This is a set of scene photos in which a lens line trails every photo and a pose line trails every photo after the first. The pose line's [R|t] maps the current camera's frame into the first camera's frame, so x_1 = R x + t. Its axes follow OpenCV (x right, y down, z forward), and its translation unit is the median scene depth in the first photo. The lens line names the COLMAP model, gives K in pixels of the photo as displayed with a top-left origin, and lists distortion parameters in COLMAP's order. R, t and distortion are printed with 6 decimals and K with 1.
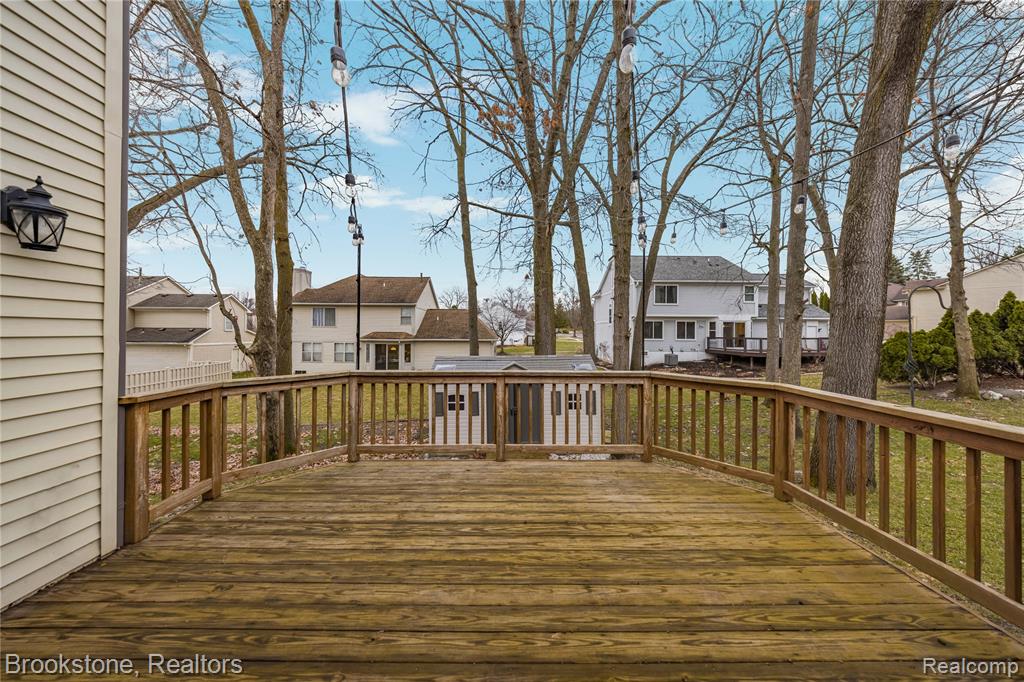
lens RADIAL K [[334.2, 0, 507.3], [0, 334.2, 332.5], [0, 0, 1]] dist [-0.001122, -0.000039]
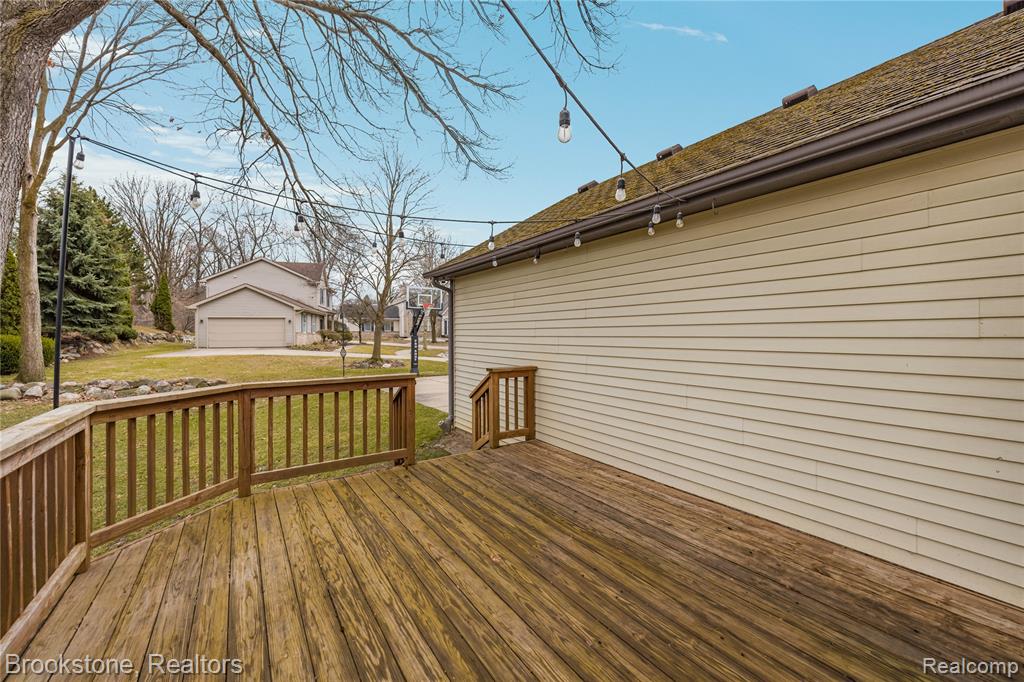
lens RADIAL K [[403.1, 0, 508.3], [0, 403.1, 332.9], [0, 0, 1]] dist [0.002790, 0.000083]
pose [[-0.546118, 0.001315, 0.837707, -0.909335], [0.004623, 0.999988, 0.001445, -0.003074], [-0.837695, 0.004662, -0.546118, 1.355079]]
